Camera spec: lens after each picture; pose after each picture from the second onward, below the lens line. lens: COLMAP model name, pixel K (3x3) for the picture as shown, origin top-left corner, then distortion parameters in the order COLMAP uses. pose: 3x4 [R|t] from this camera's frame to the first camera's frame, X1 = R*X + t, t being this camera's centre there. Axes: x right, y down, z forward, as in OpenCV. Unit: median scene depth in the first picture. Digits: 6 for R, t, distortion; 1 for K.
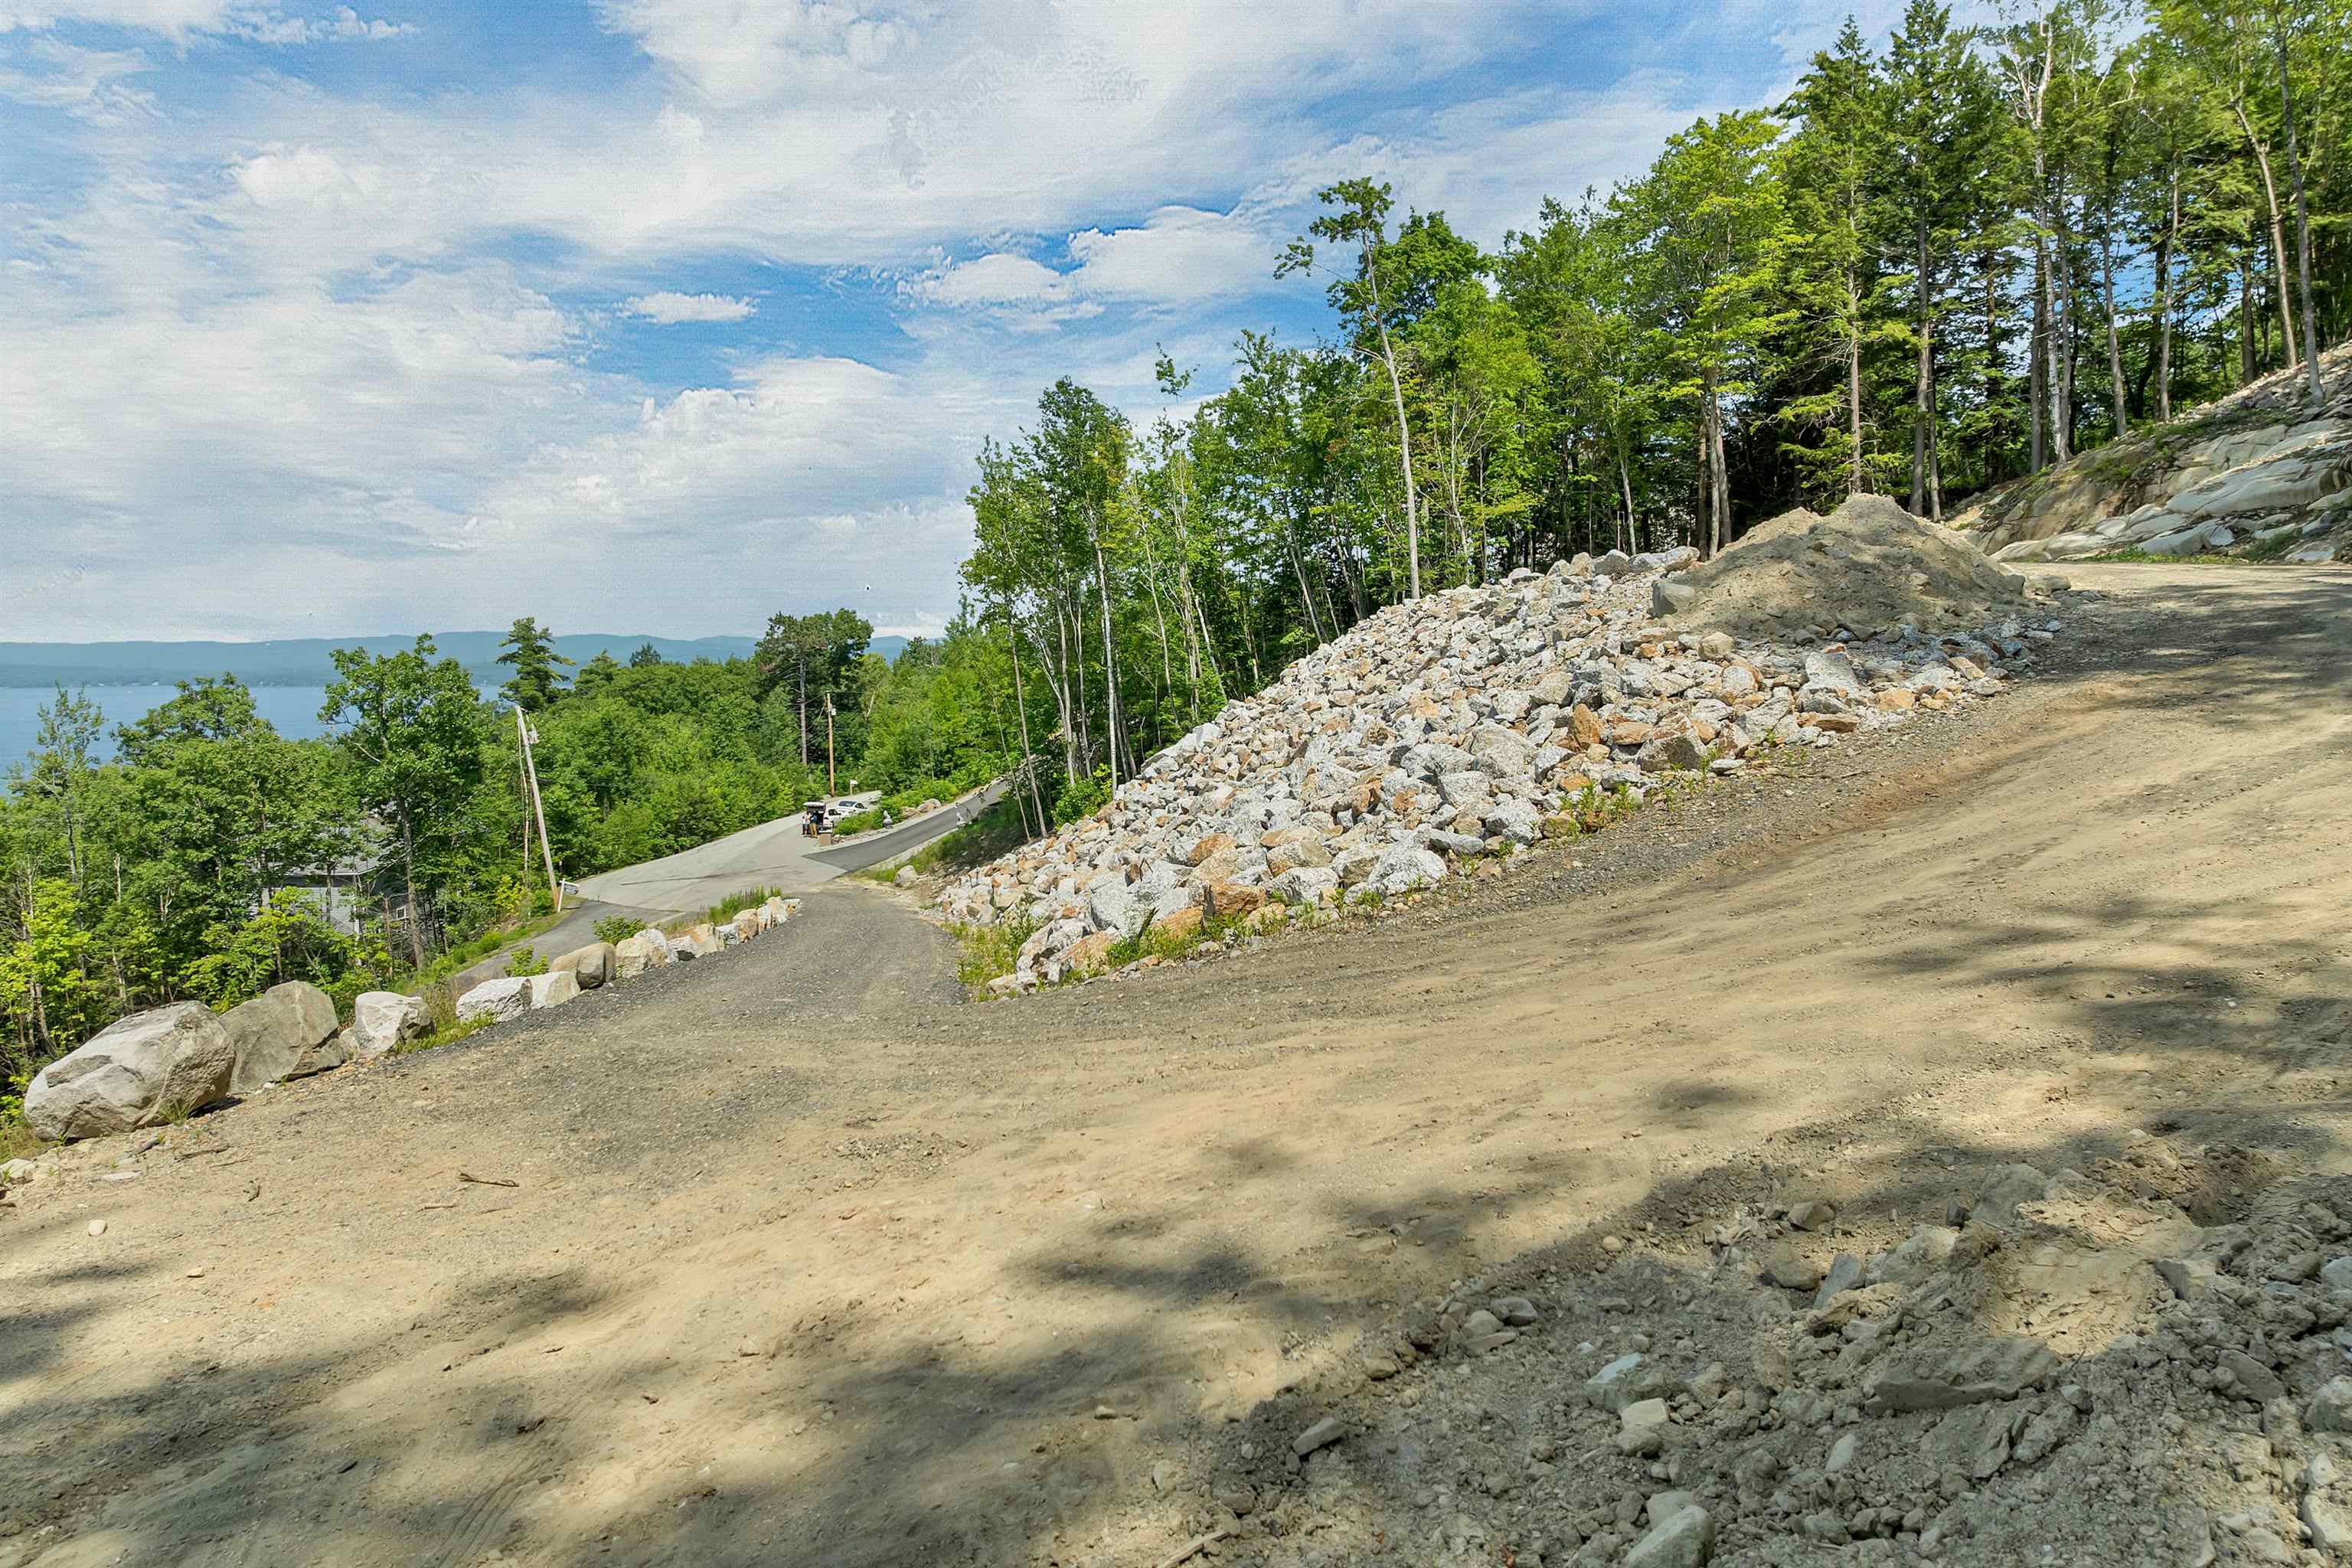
lens RADIAL K [[1665.0, 0, 1176.0], [0, 1665.0, 784.0], [0, 0, 1]] dist [0.000756, 0.000677]
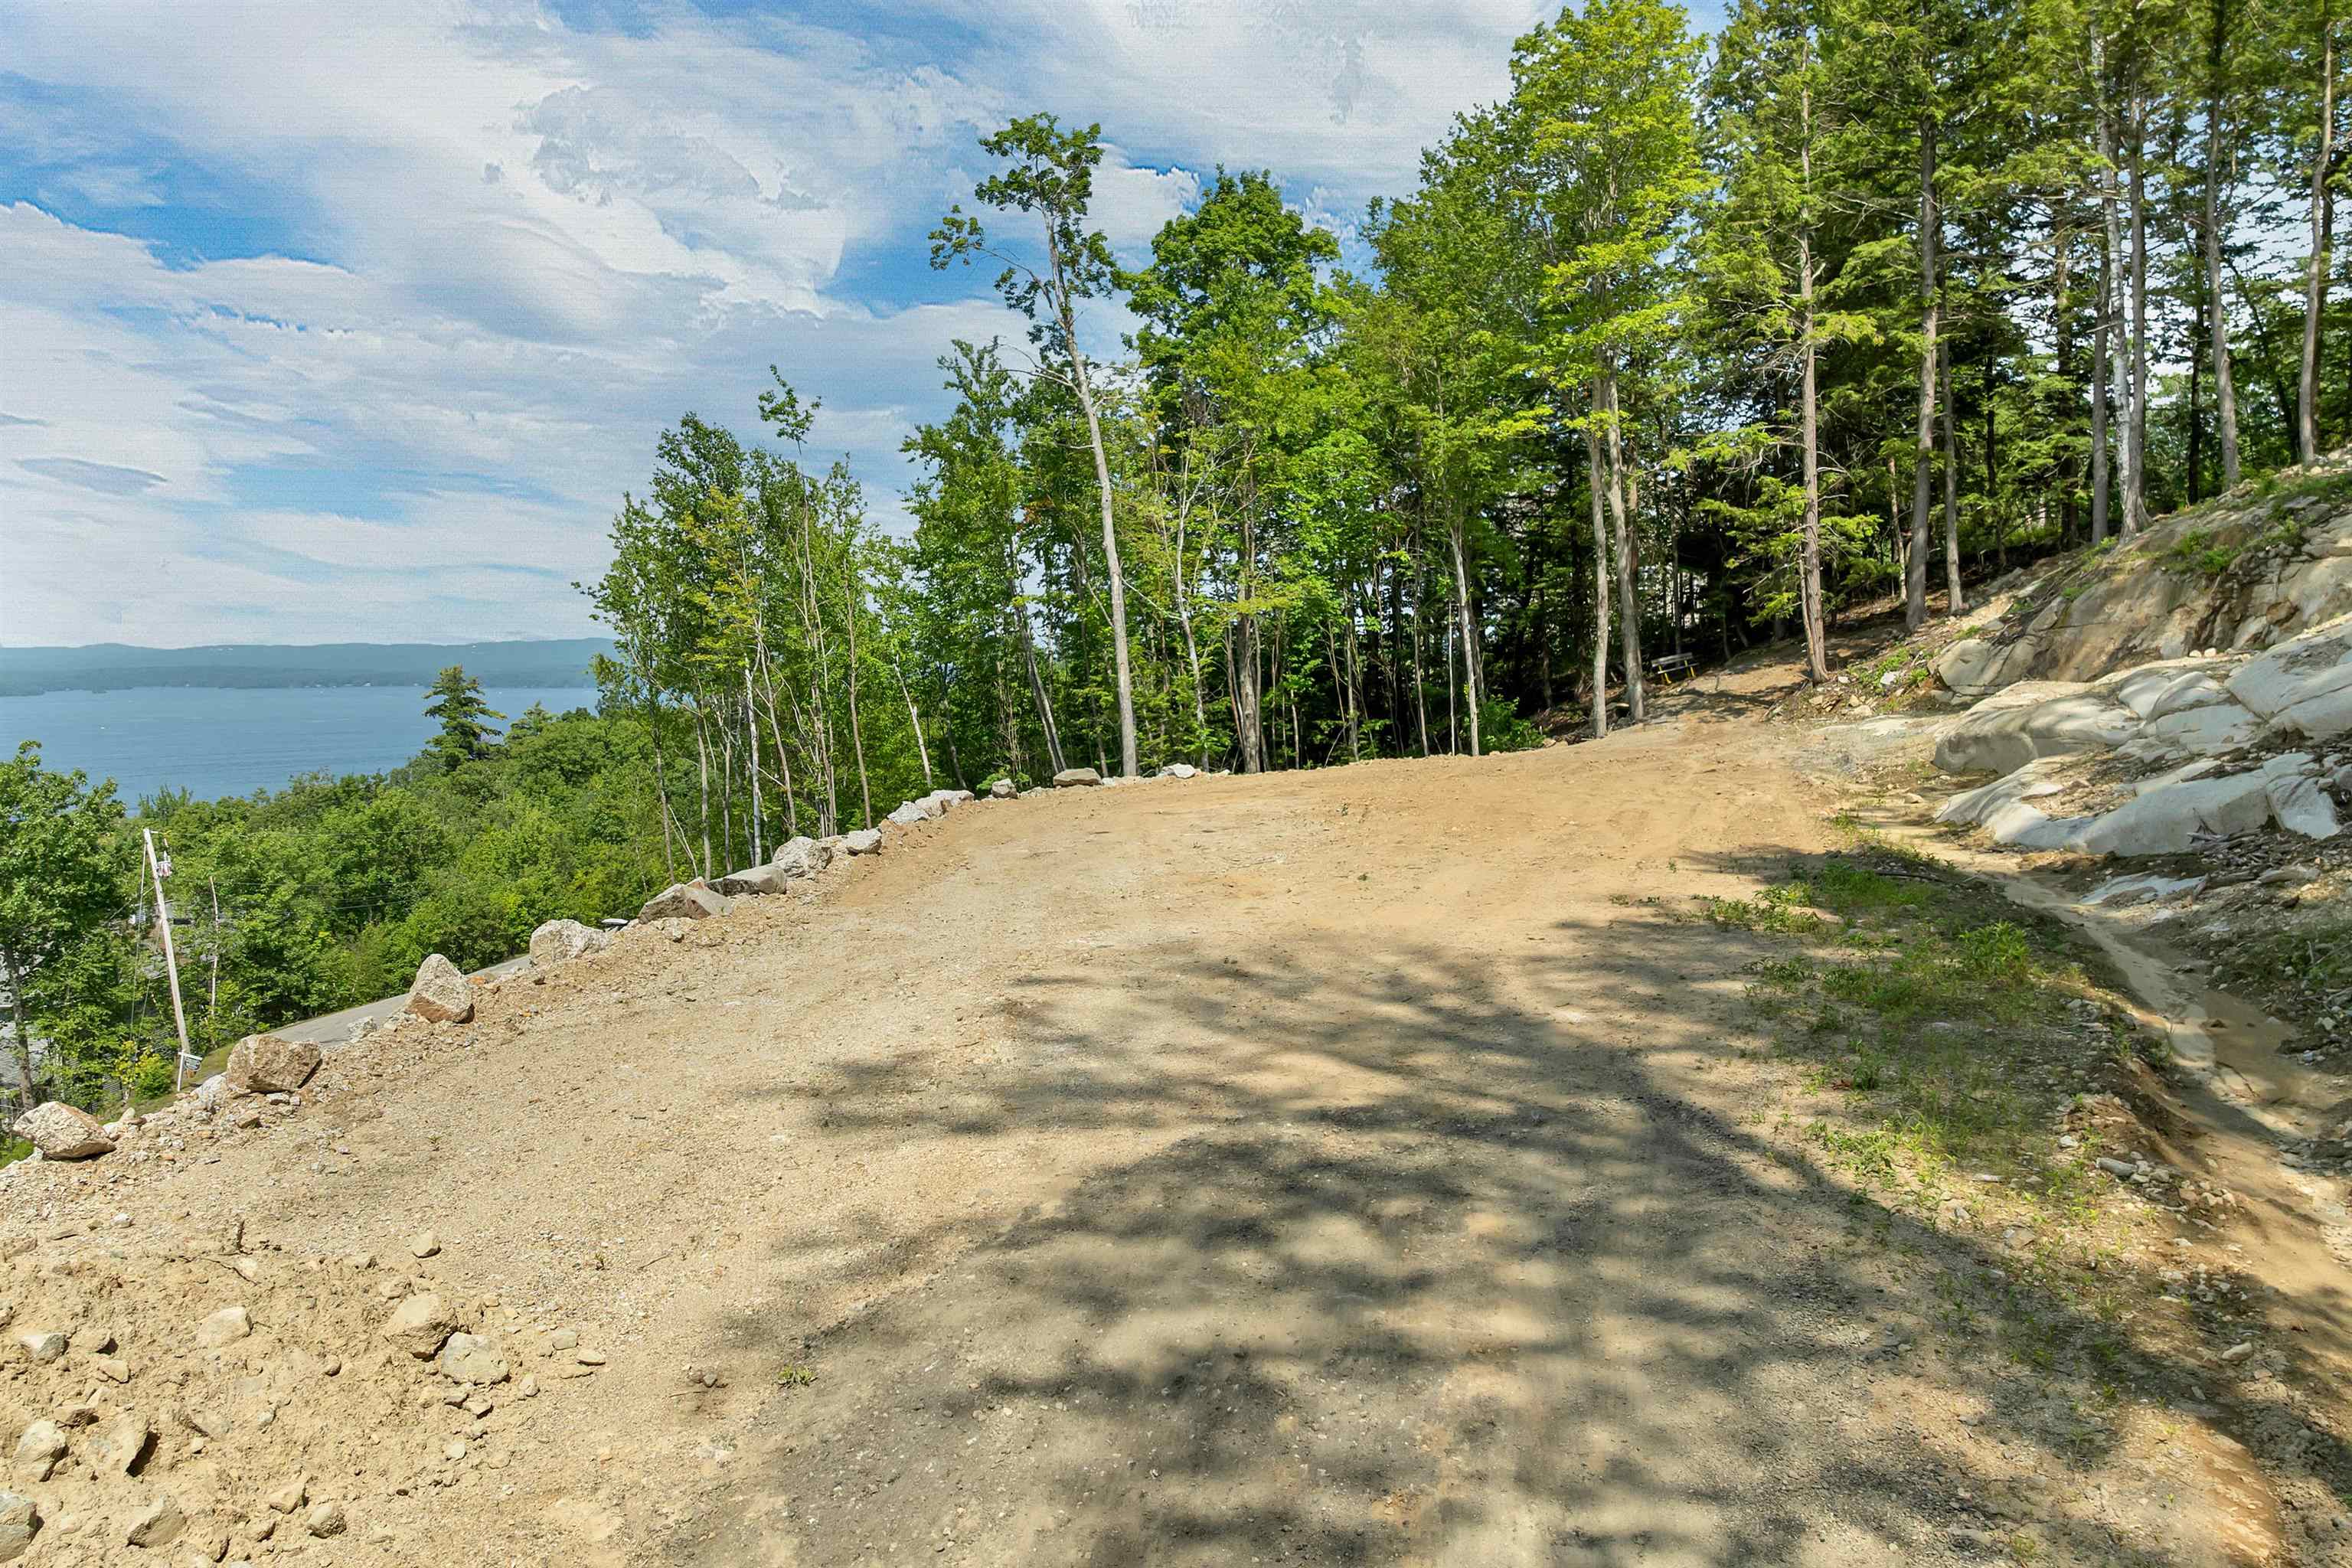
lens RADIAL K [[1665.0, 0, 1176.0], [0, 1665.0, 784.0], [0, 0, 1]] dist [0.000756, 0.000677]
pose [[0.994884, 0.006573, -0.100813, 0.228186], [-0.006689, 0.999977, -0.000816, -0.091264], [0.100805, 0.001486, 0.994905, 0.326831]]
